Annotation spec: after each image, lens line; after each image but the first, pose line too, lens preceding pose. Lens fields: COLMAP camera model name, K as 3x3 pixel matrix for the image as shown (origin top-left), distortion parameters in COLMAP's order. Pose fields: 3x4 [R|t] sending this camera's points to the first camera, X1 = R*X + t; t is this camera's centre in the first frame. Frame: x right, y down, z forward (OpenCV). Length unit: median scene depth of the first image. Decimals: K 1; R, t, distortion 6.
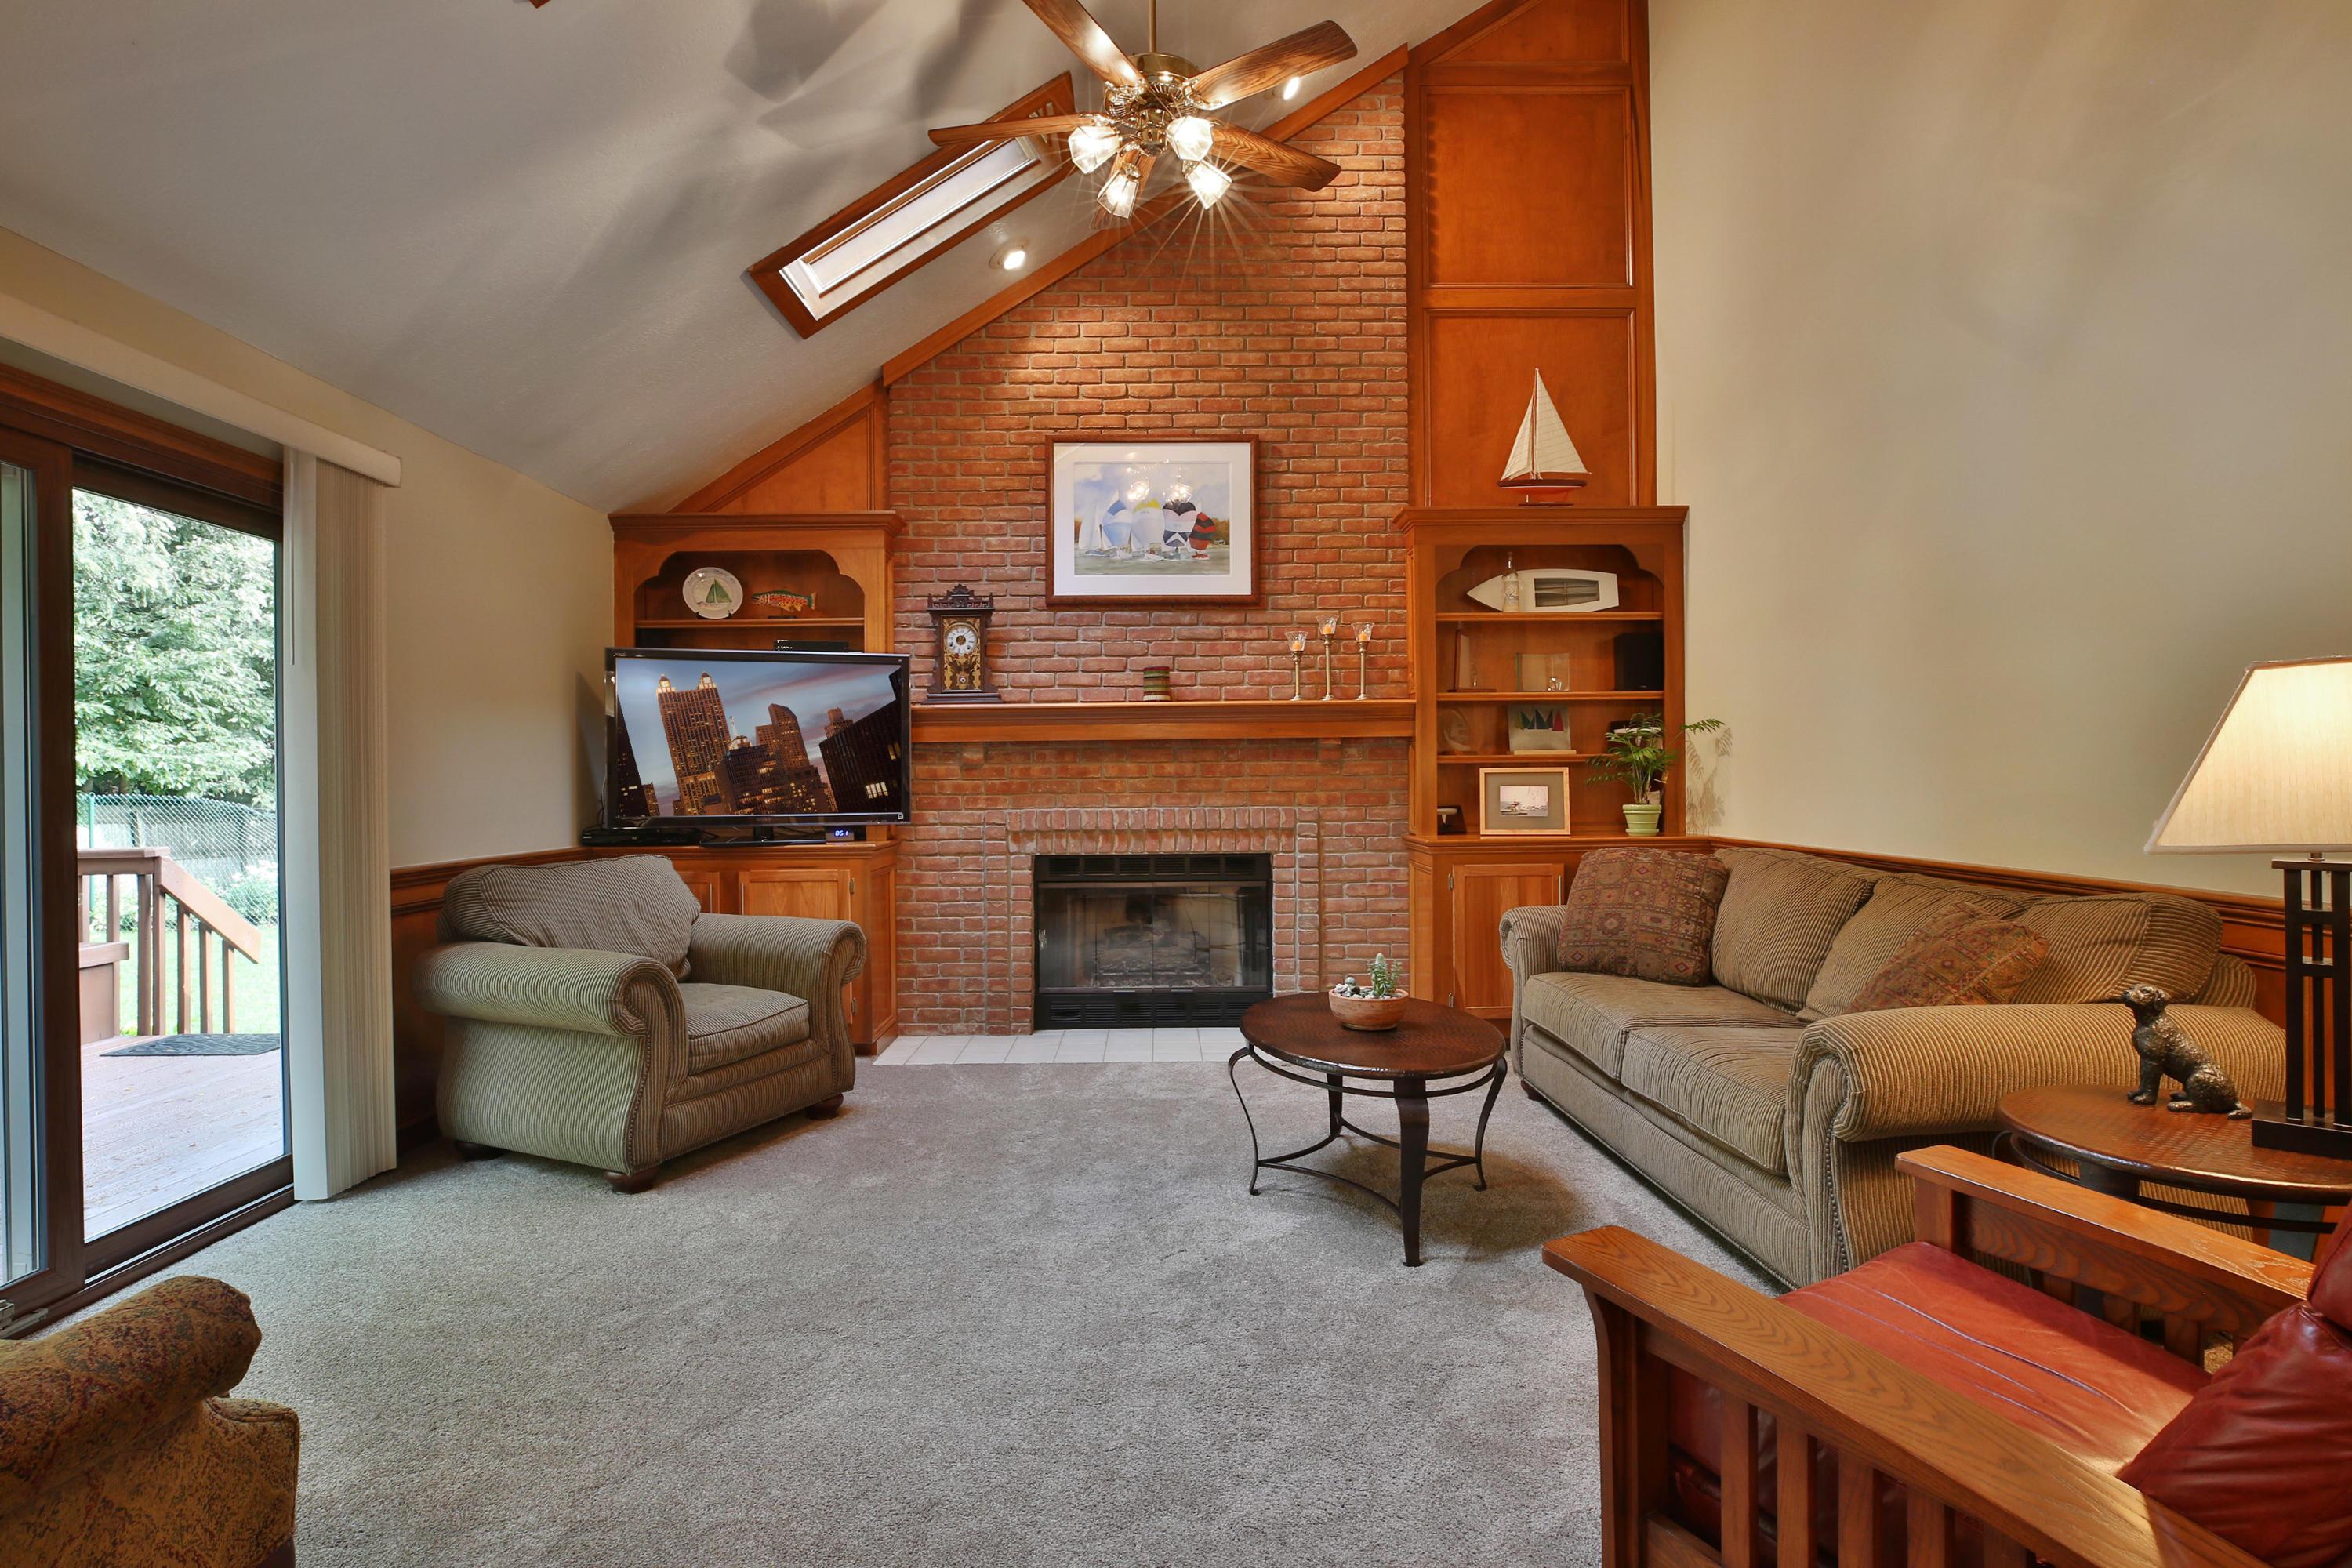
lens RADIAL K [[1191.7, 0, 1163.2], [0, 1191.7, 777.3], [0, 0, 1]] dist [-0.048543, 0.021472]
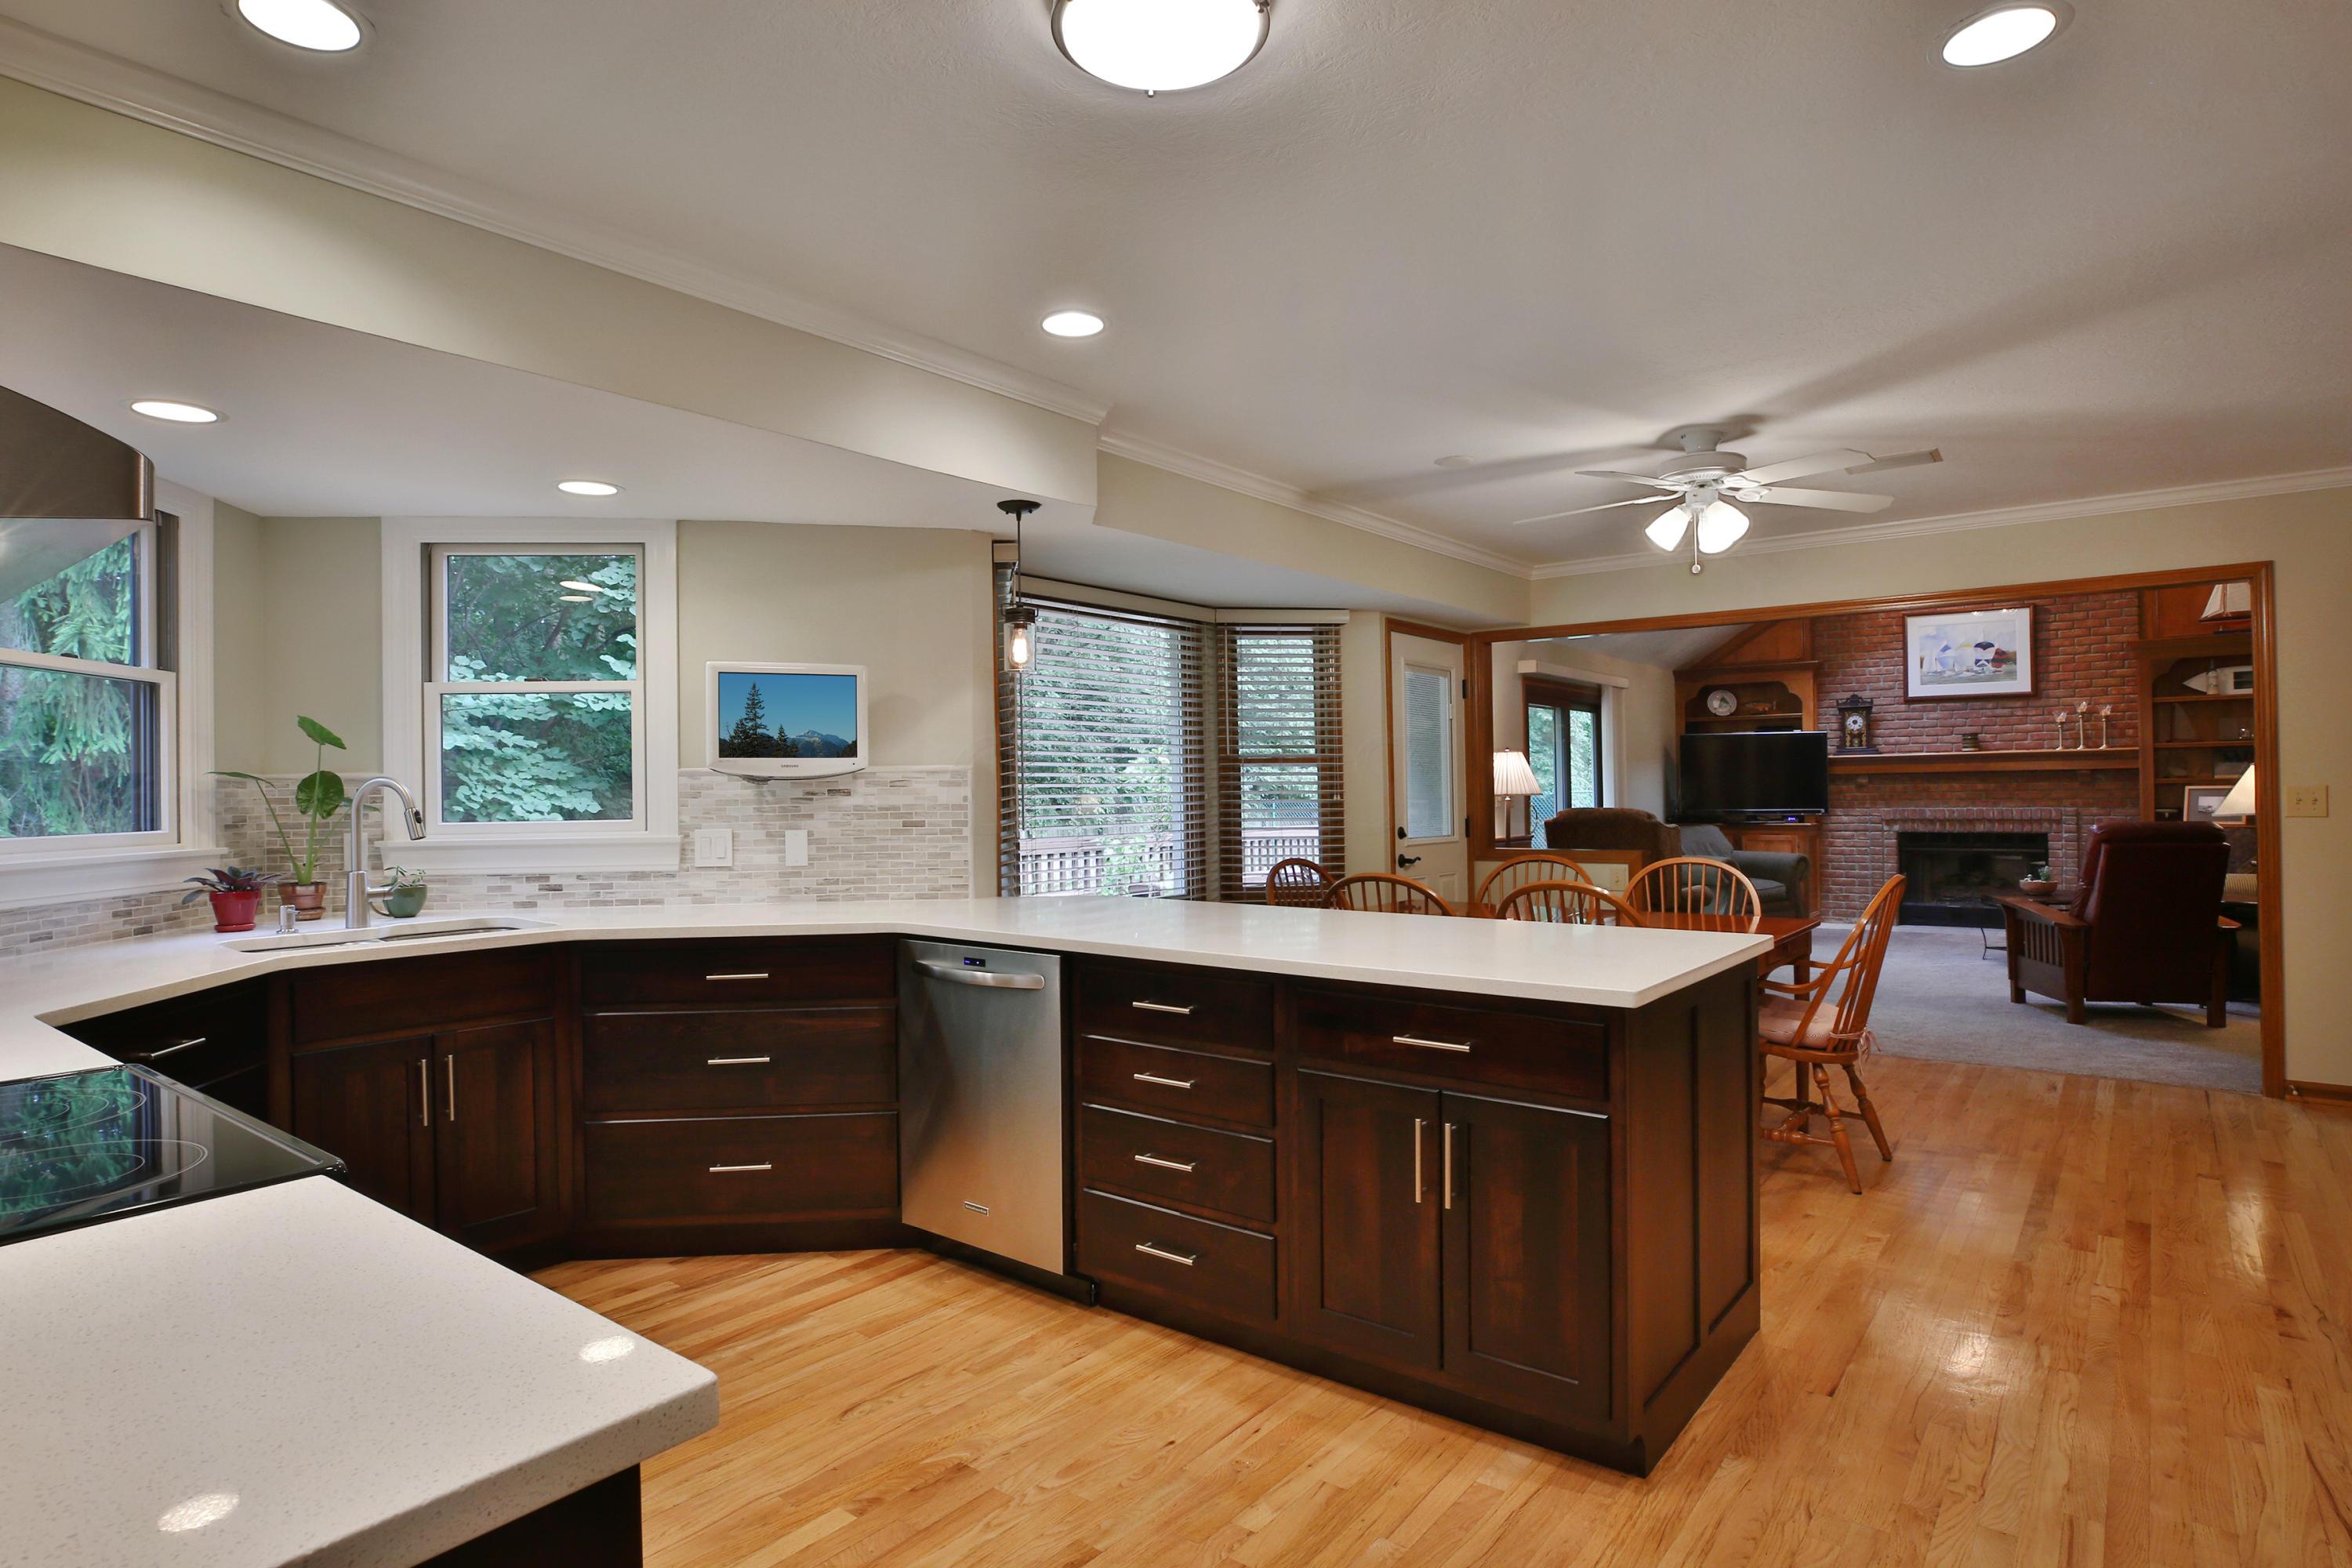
lens RADIAL K [[1261.8, 0, 1162.2], [0, 1261.8, 779.5], [0, 0, 1]] dist [-0.039565, 0.018362]
pose [[0.779201, -0.007348, -0.626732, 0.229128], [0.003855, 0.999969, -0.006931, -0.009915], [0.626763, 0.002985, 0.779204, -1.318682]]
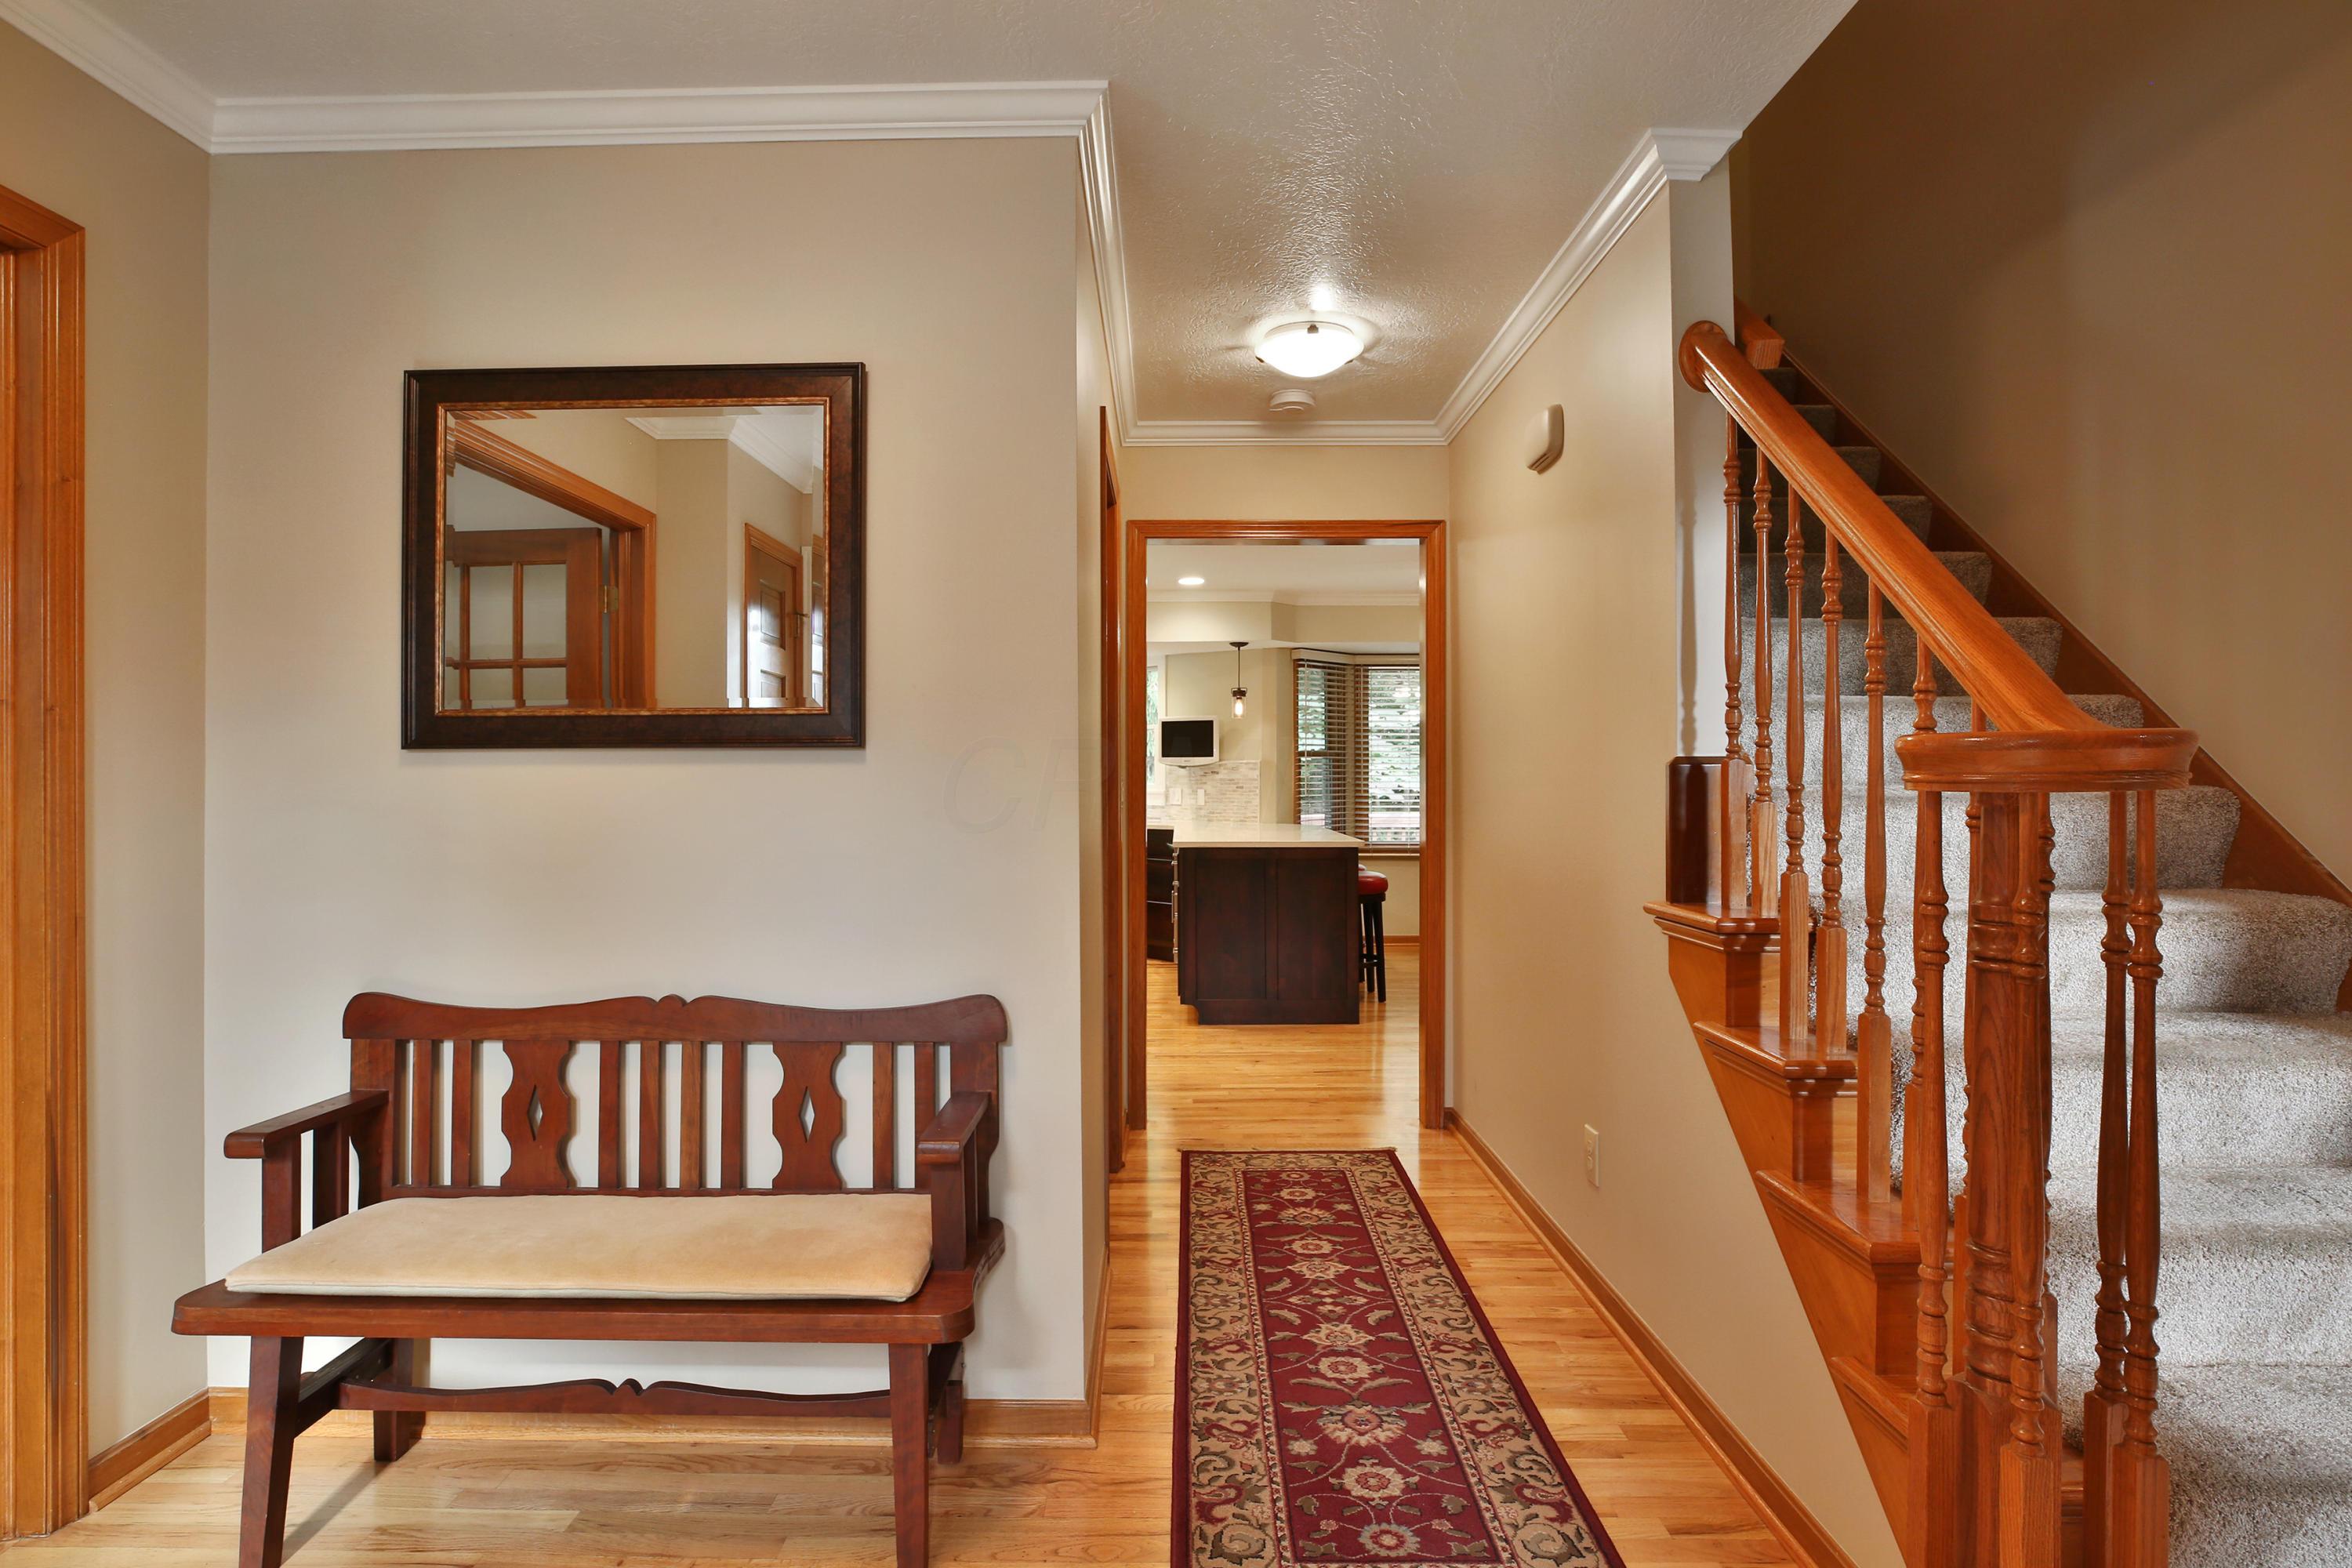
lens RADIAL K [[1261.8, 0, 1162.2], [0, 1261.8, 779.5], [0, 0, 1]] dist [-0.039565, 0.018362]
pose [[-0.009972, 0.001850, -0.999949, 1.262471], [-0.004656, 0.999987, 0.001896, -0.002224], [0.999939, 0.004674, -0.009963, -0.915093]]
